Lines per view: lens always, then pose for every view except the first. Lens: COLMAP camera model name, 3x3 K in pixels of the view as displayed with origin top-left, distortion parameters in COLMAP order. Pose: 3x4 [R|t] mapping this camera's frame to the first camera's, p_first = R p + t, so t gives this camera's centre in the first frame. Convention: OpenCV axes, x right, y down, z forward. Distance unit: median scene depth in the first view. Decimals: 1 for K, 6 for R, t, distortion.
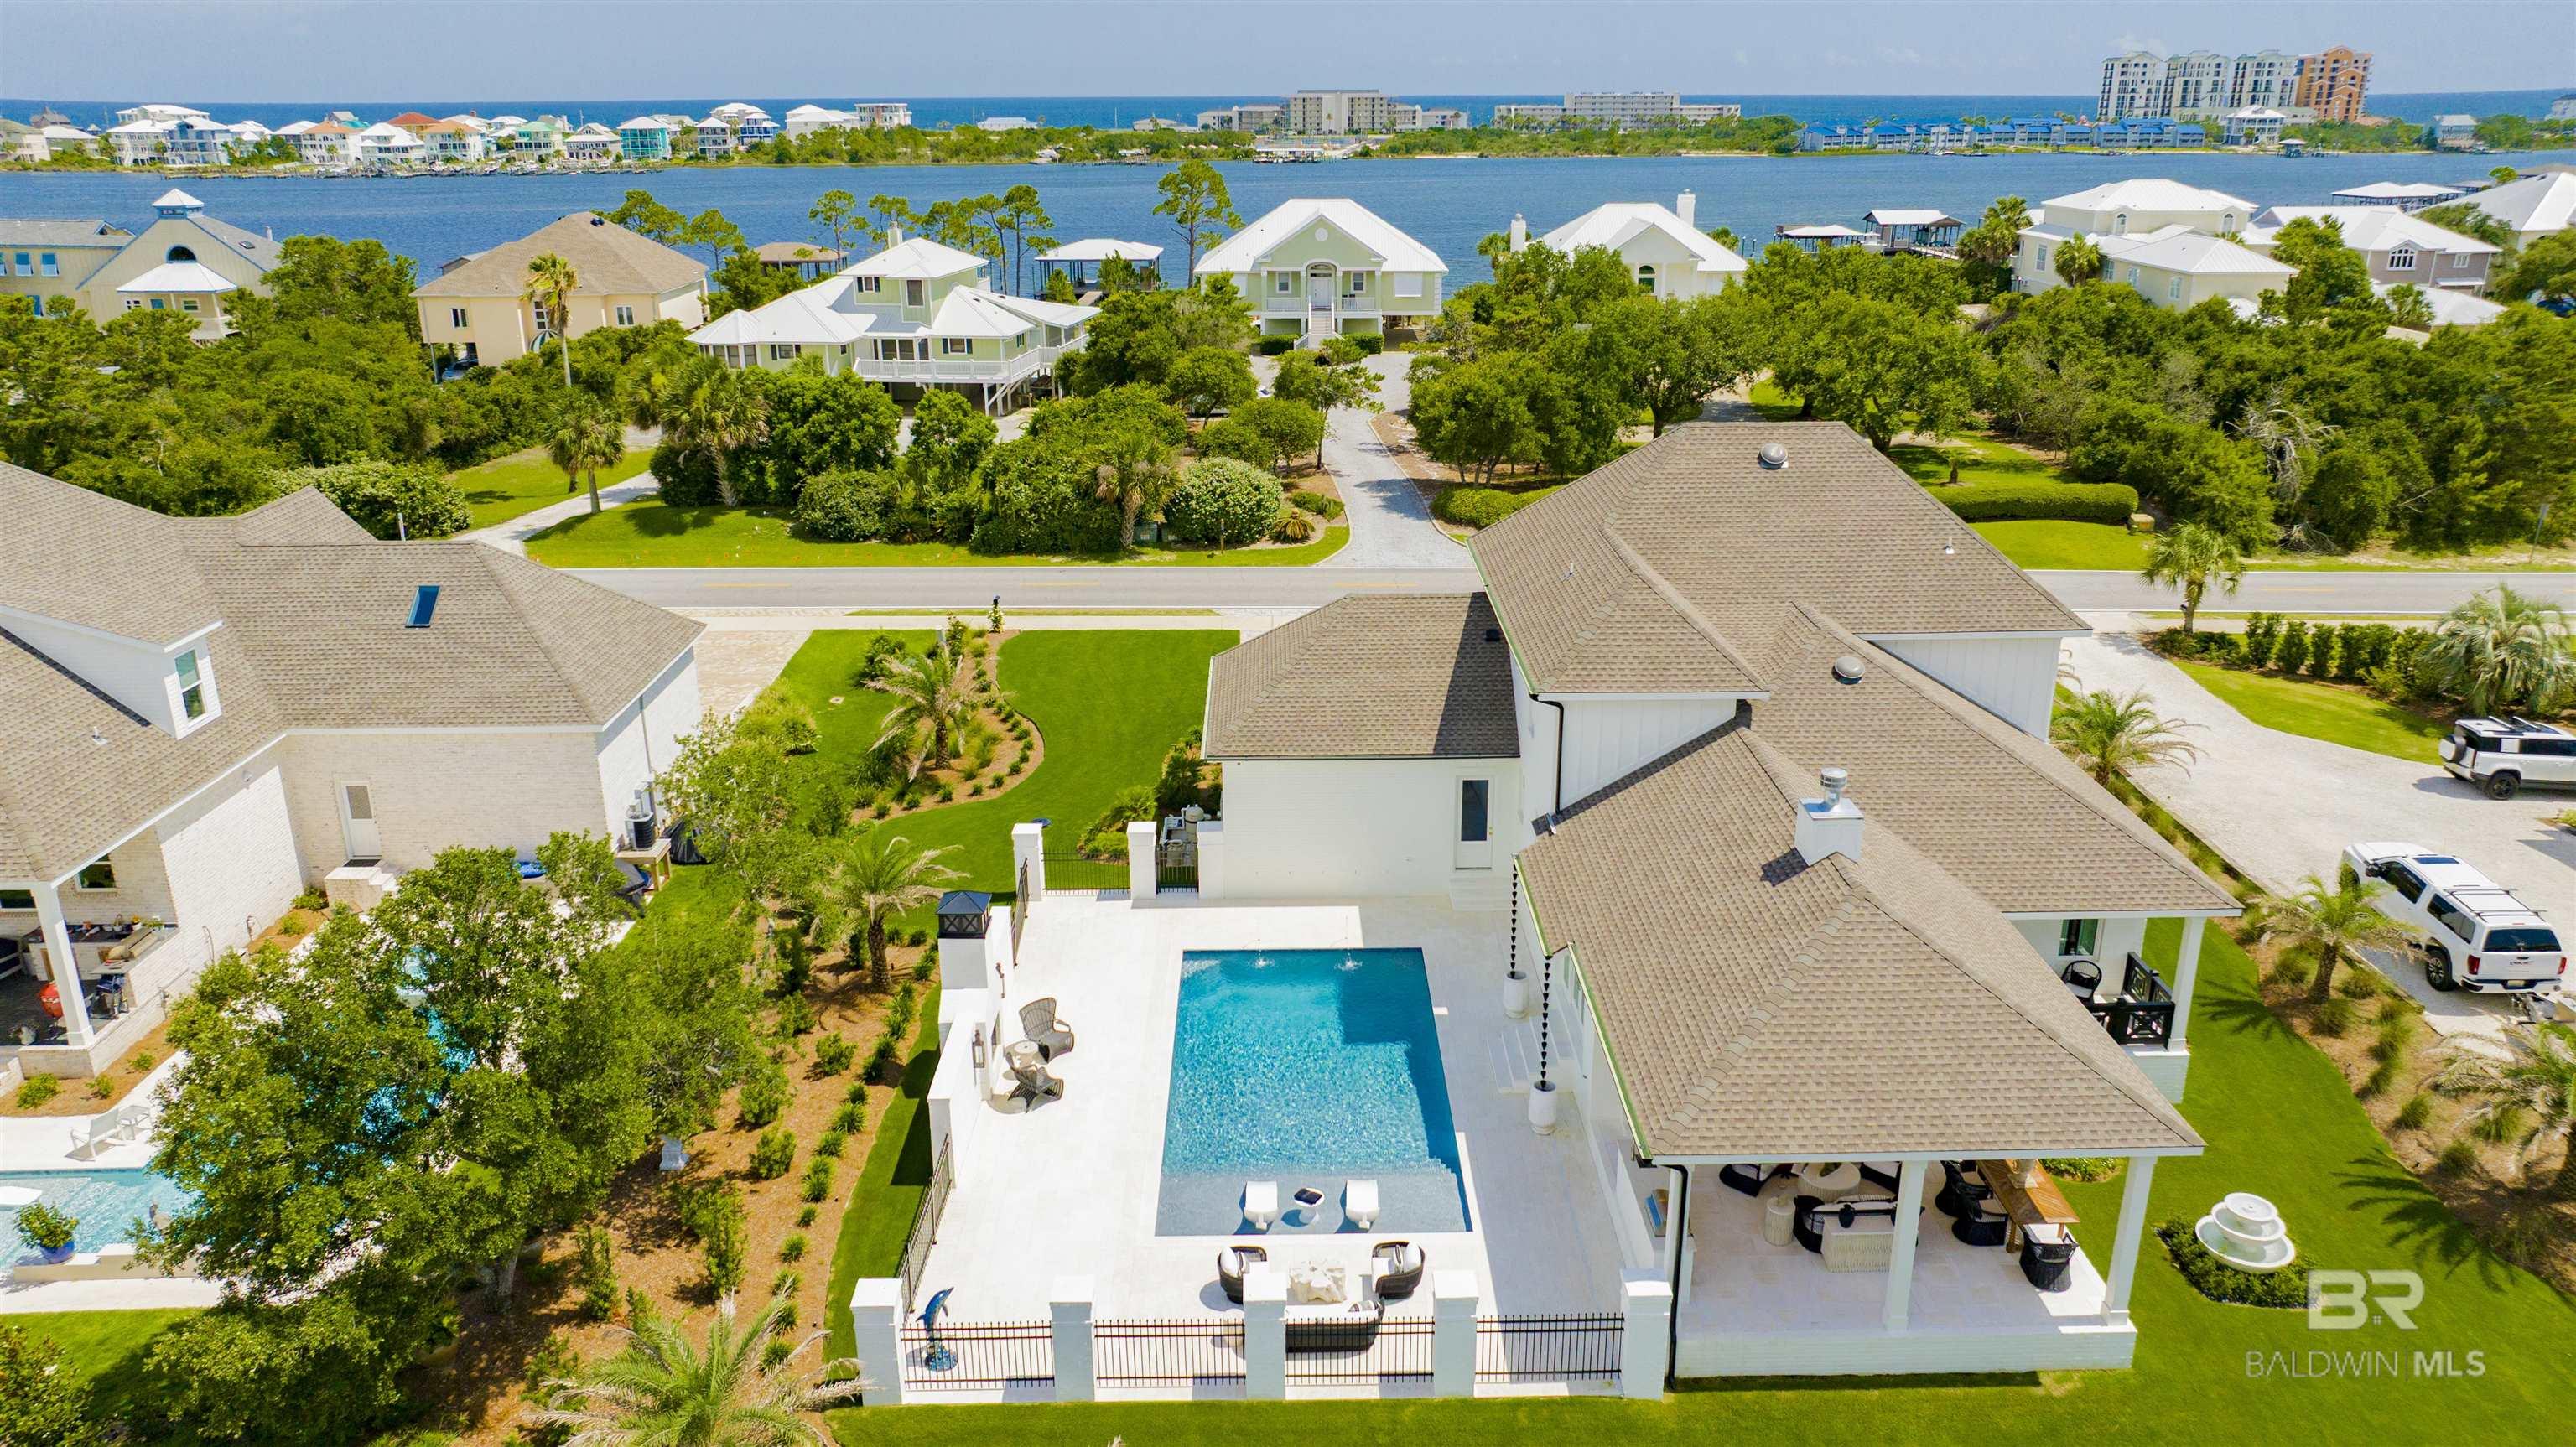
lens RADIAL K [[1800.5, 0, 1288.0], [0, 1800.5, 723.5], [0, 0, 1]] dist [-0.041452, 0.043234]
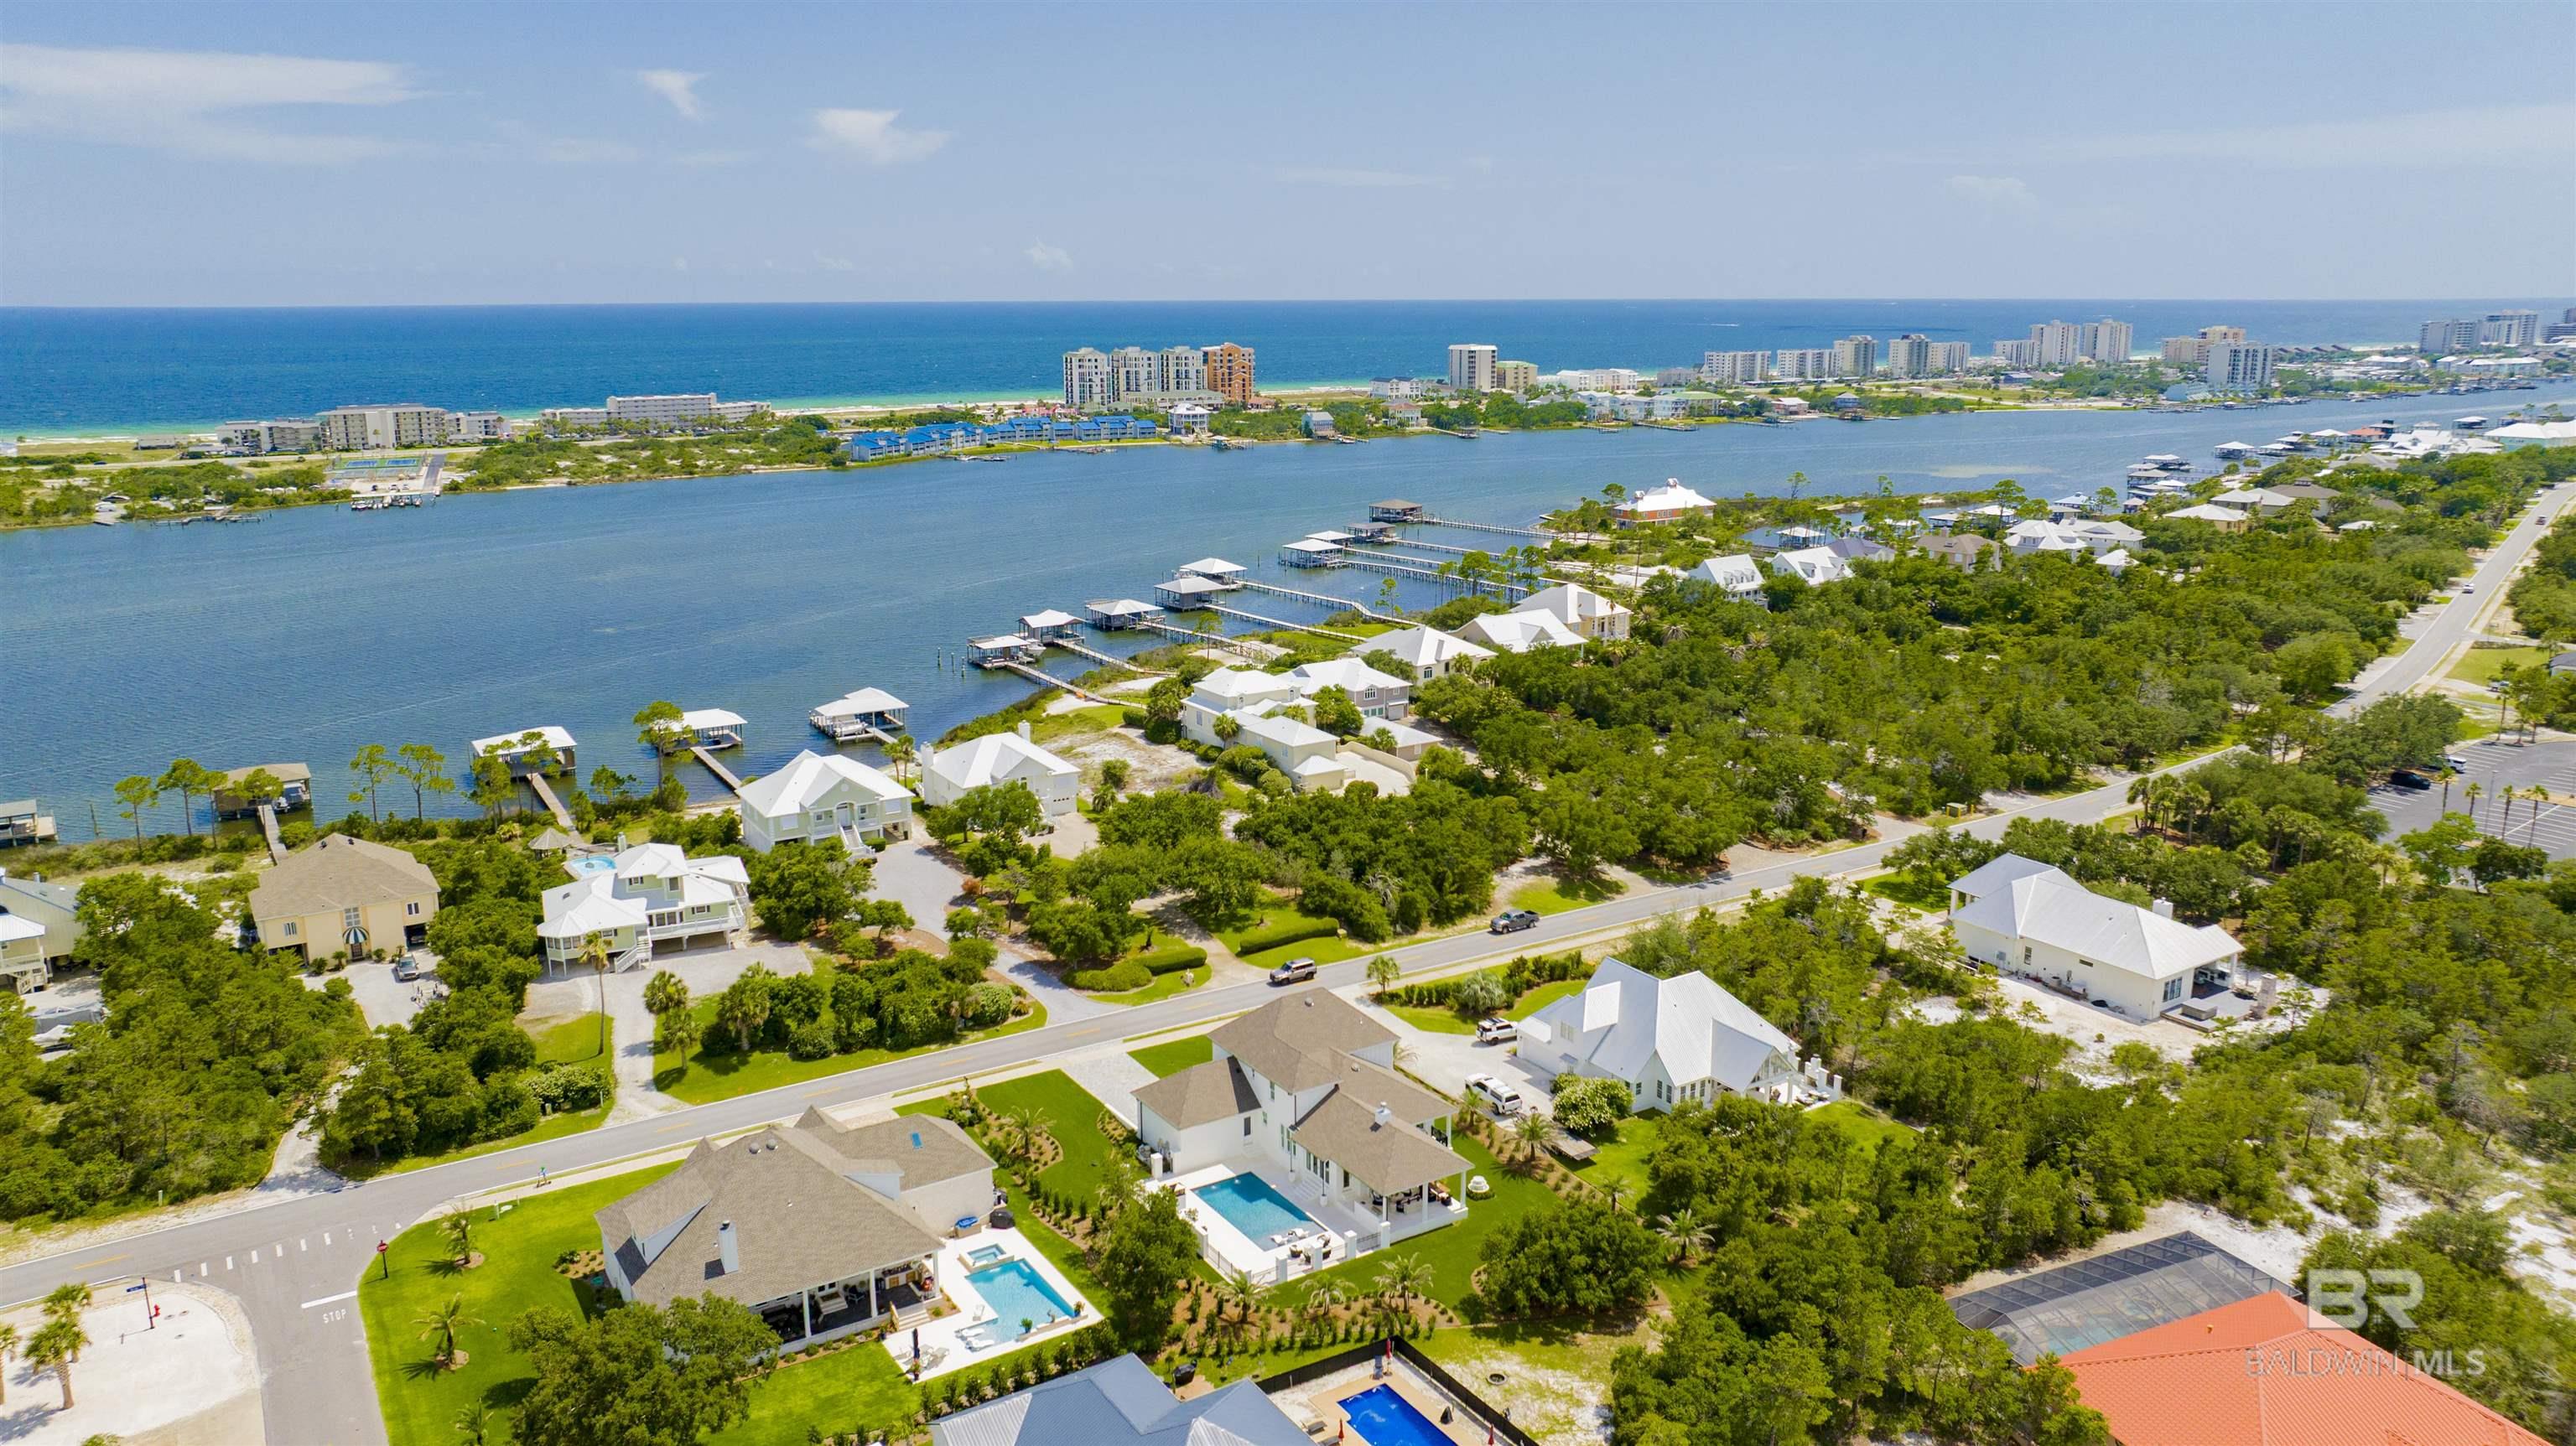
lens RADIAL K [[1801.9, 0, 1288.0], [0, 1801.9, 723.0], [0, 0, 1]] dist [-0.015649, -0.008585]
pose [[0.851872, -0.118938, 0.510067, -0.805723], [0.174210, 0.982768, -0.061788, -0.260295], [-0.493928, 0.141494, 0.857913, -1.108511]]
